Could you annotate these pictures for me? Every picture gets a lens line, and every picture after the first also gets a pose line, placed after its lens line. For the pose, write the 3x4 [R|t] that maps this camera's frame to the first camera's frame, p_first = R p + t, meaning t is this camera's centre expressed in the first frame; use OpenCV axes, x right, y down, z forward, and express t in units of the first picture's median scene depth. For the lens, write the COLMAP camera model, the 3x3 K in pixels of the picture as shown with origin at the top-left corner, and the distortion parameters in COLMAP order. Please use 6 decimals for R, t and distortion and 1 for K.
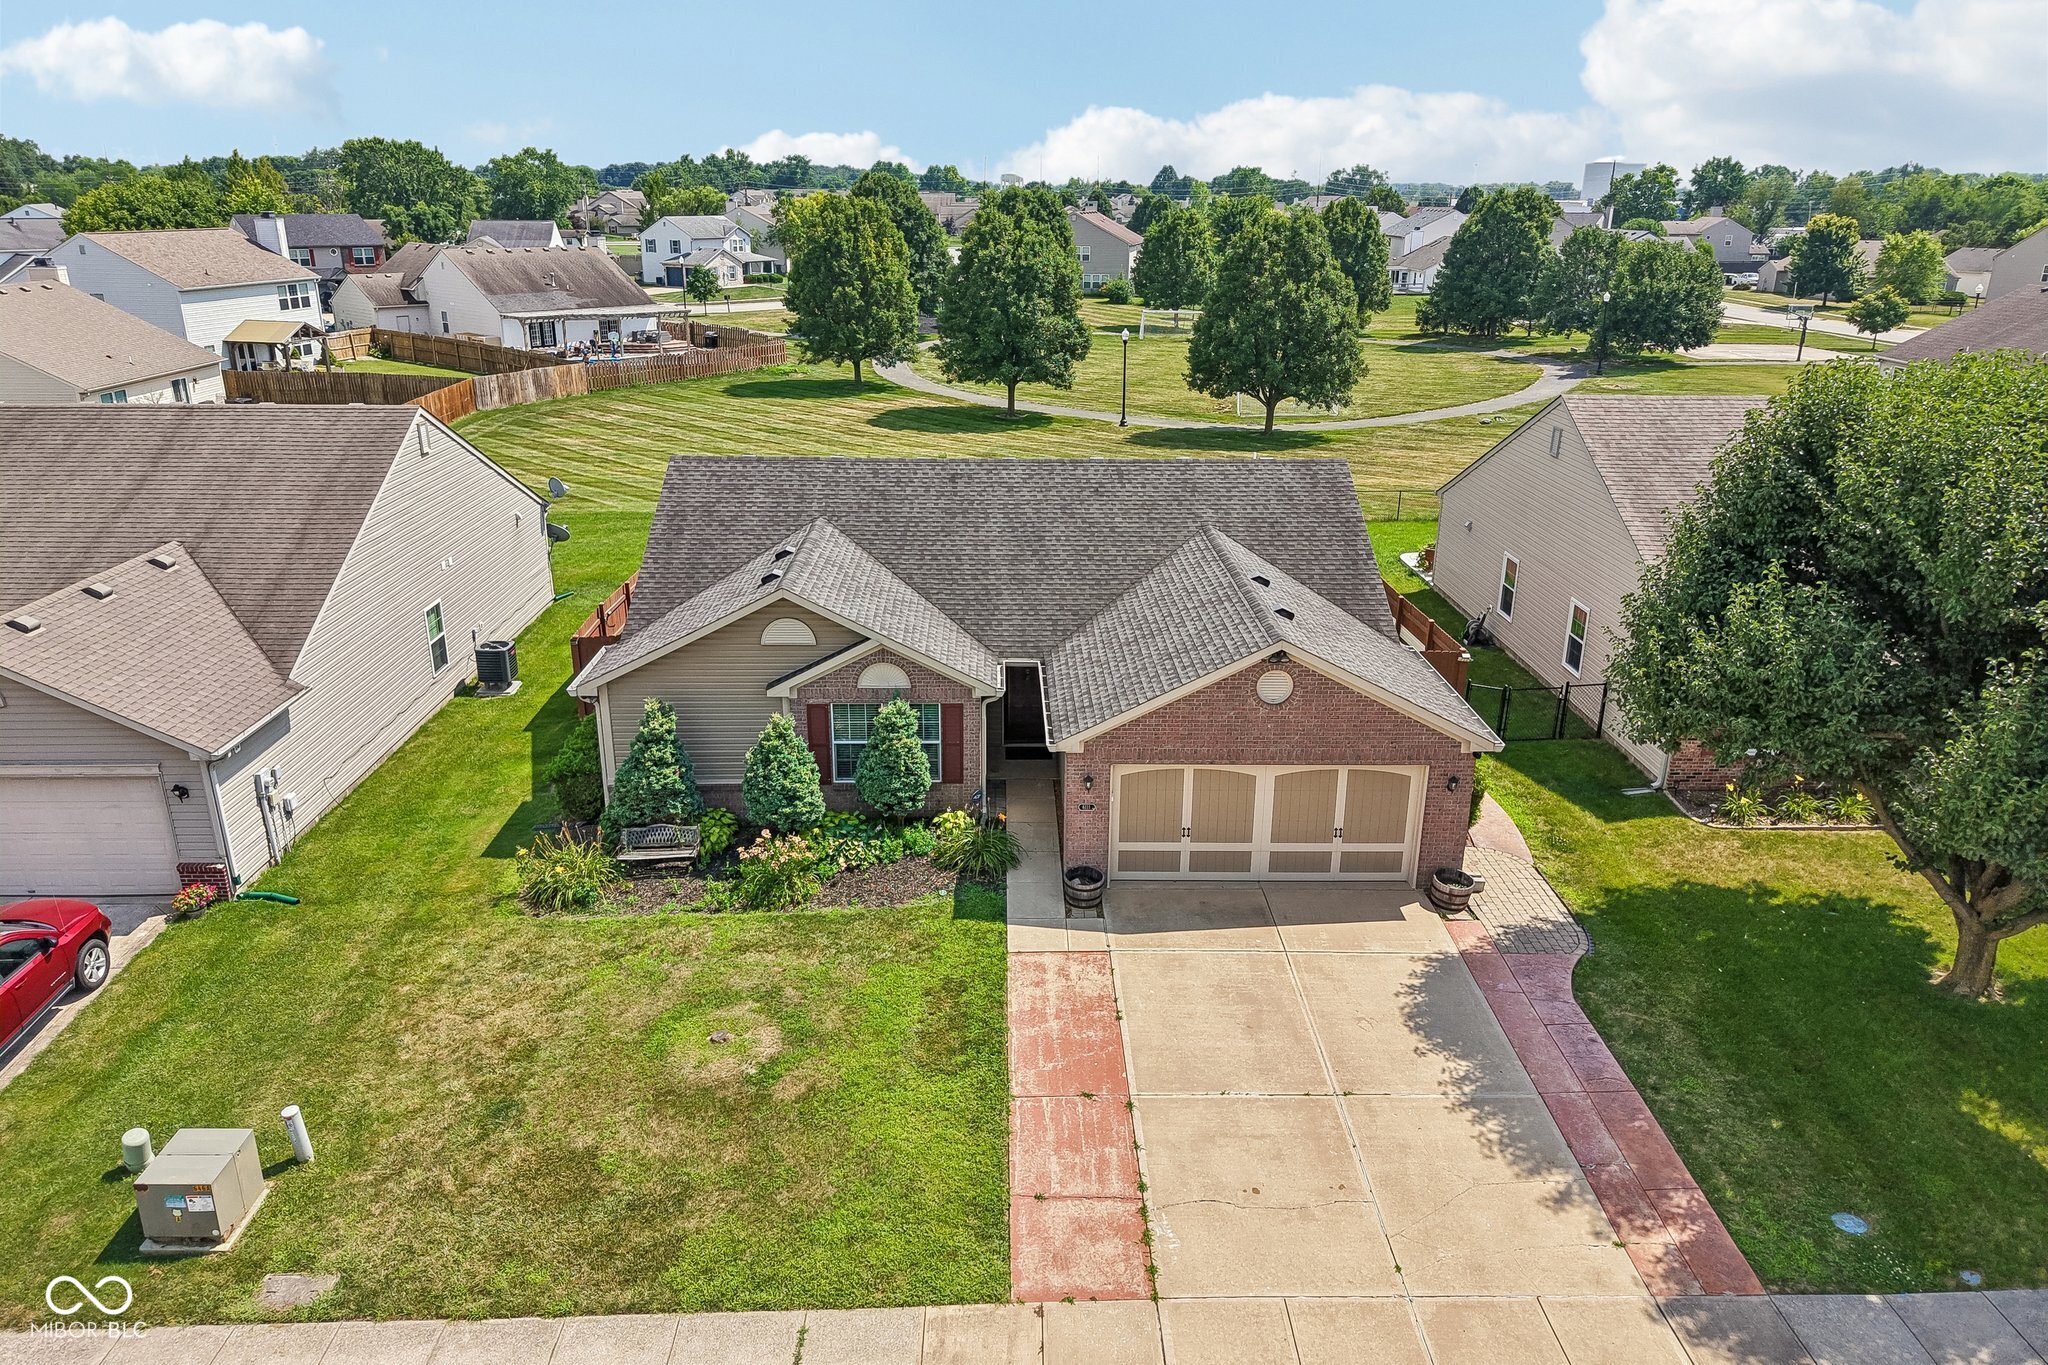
lens RADIAL K [[1368.7, 0, 1029.3], [0, 1368.7, 686.1], [0, 0, 1]] dist [0.015088, -0.013103]
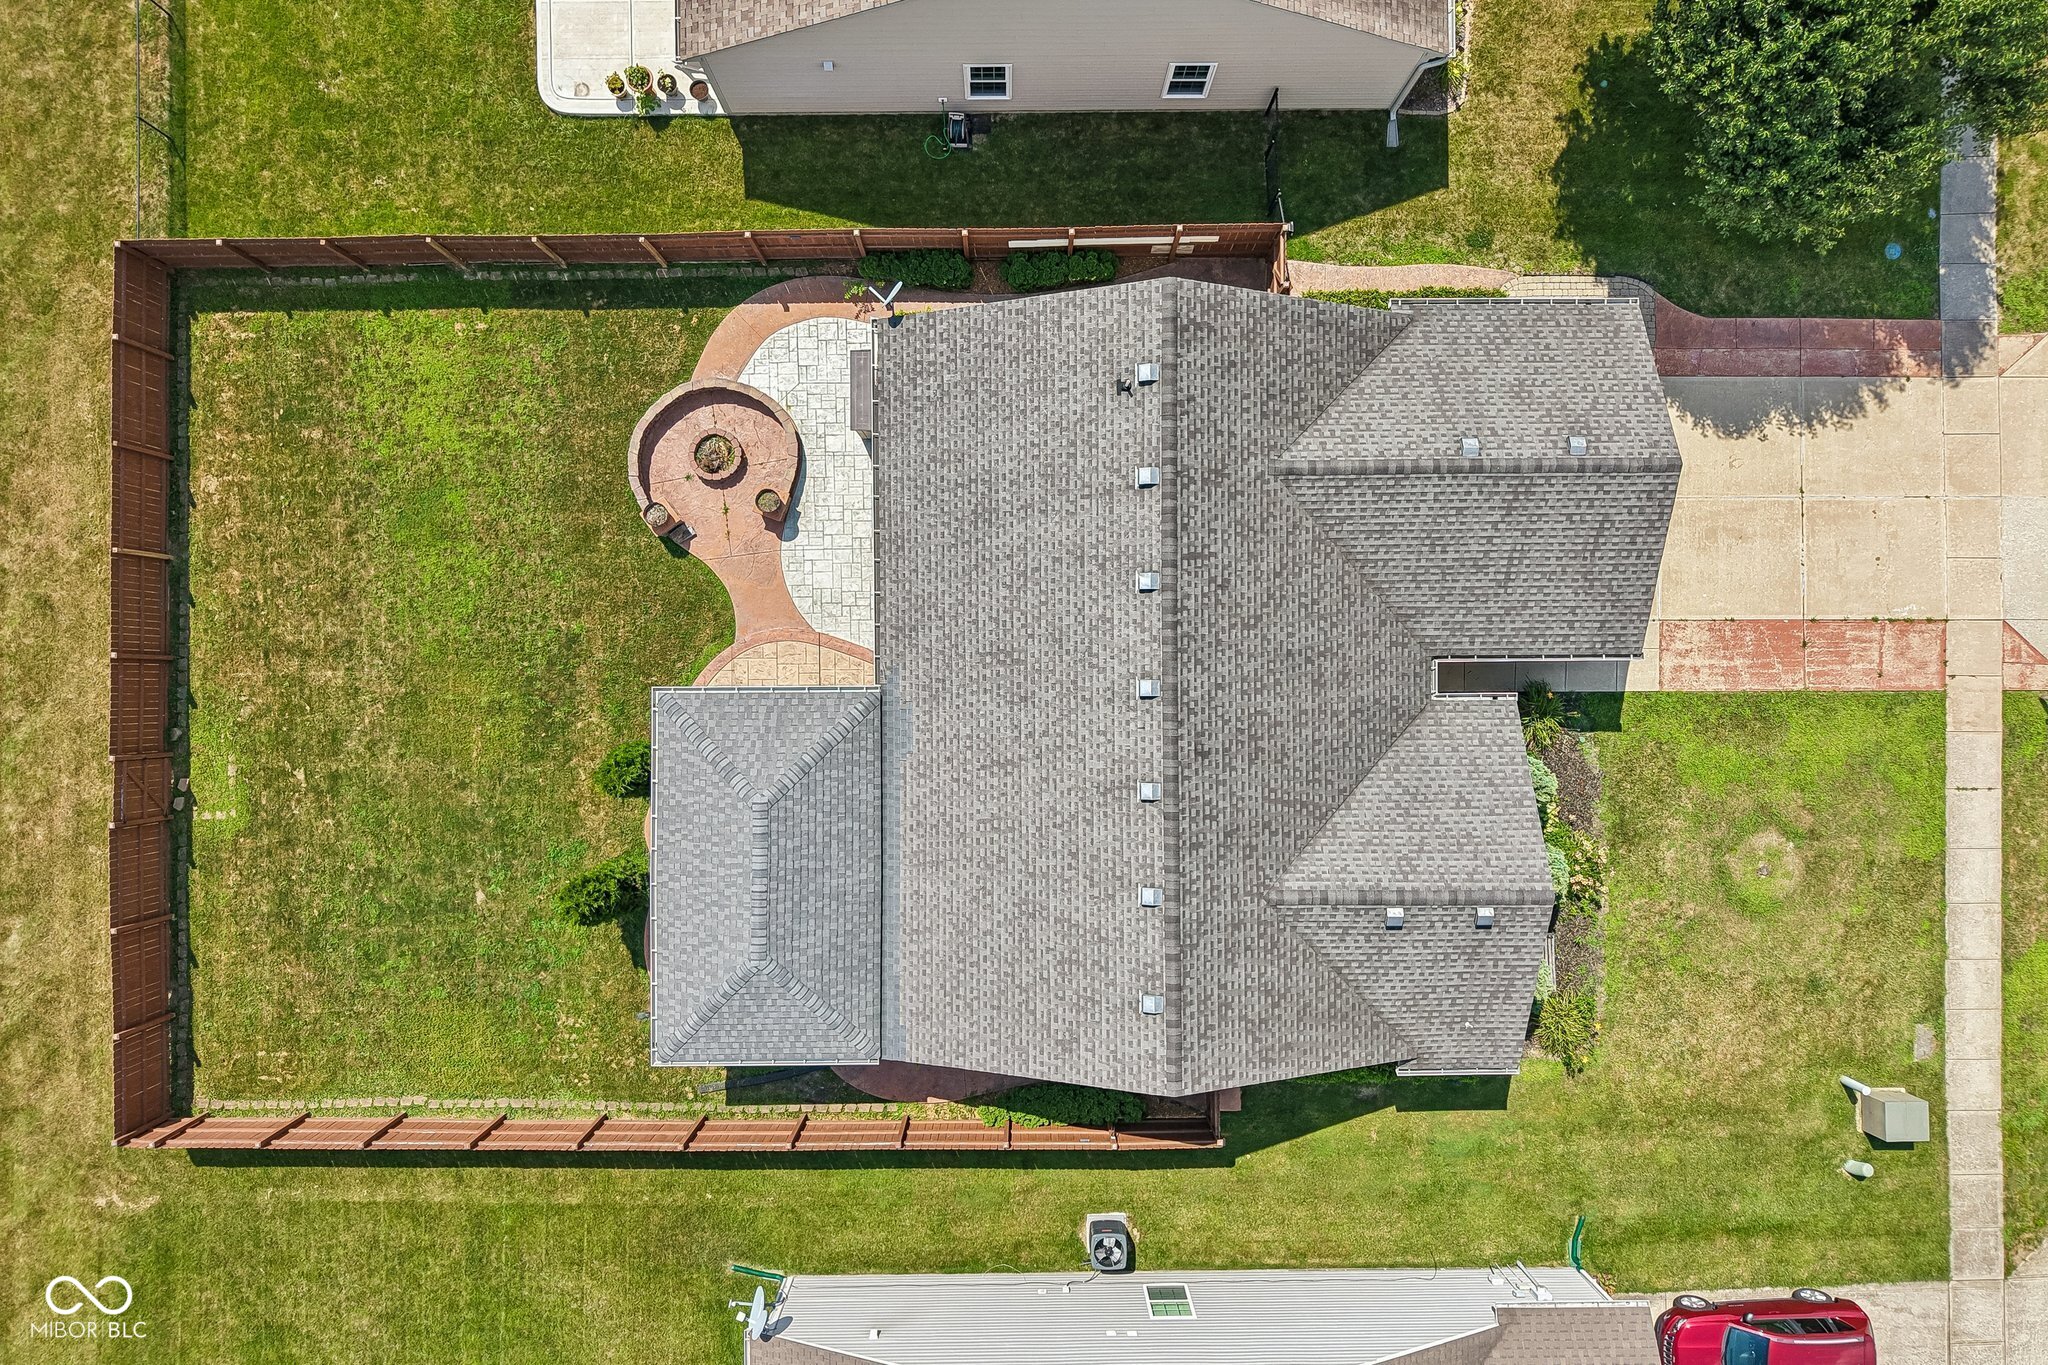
lens RADIAL K [[1368.7, 0, 1031.4], [0, 1368.7, 682.4], [0, 0, 1]] dist [0.015088, -0.013103]
pose [[0.017790, -0.999842, 0.000074, -0.004124], [0.313268, 0.005644, 0.949648, -0.307179], [-0.949498, -0.016871, 0.313319, 0.259643]]
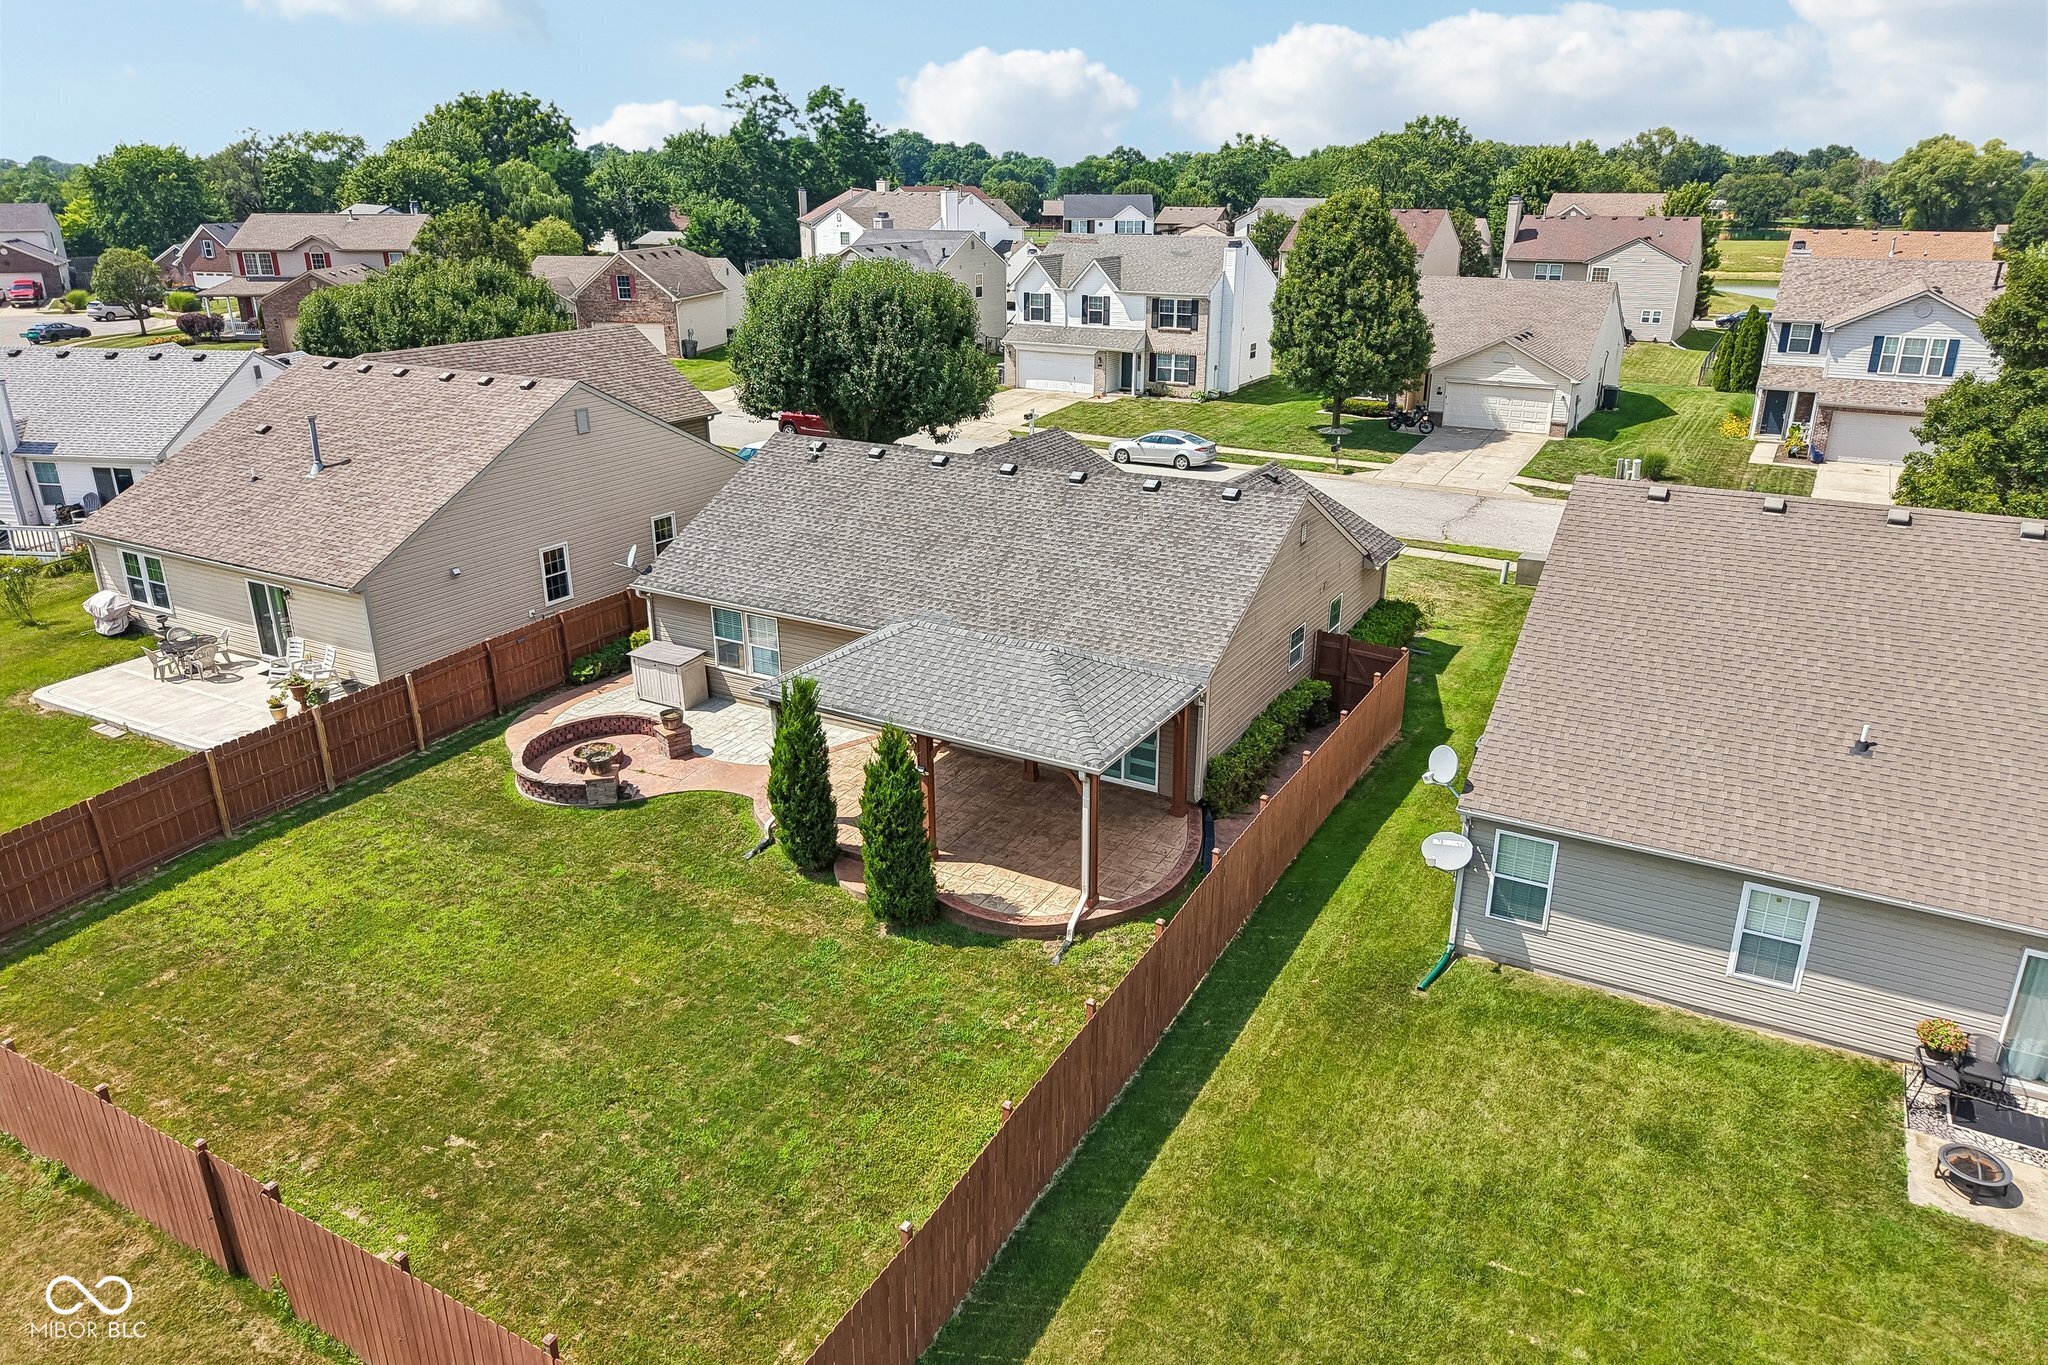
lens RADIAL K [[1368.7, 0, 1027.3], [0, 1368.7, 685.6], [0, 0, 1]] dist [0.015088, -0.013103]
pose [[-0.855432, -0.185450, 0.483574, -0.180745], [0.171874, 0.779131, 0.602838, -0.215757], [-0.488564, 0.598801, -0.634620, 0.562047]]
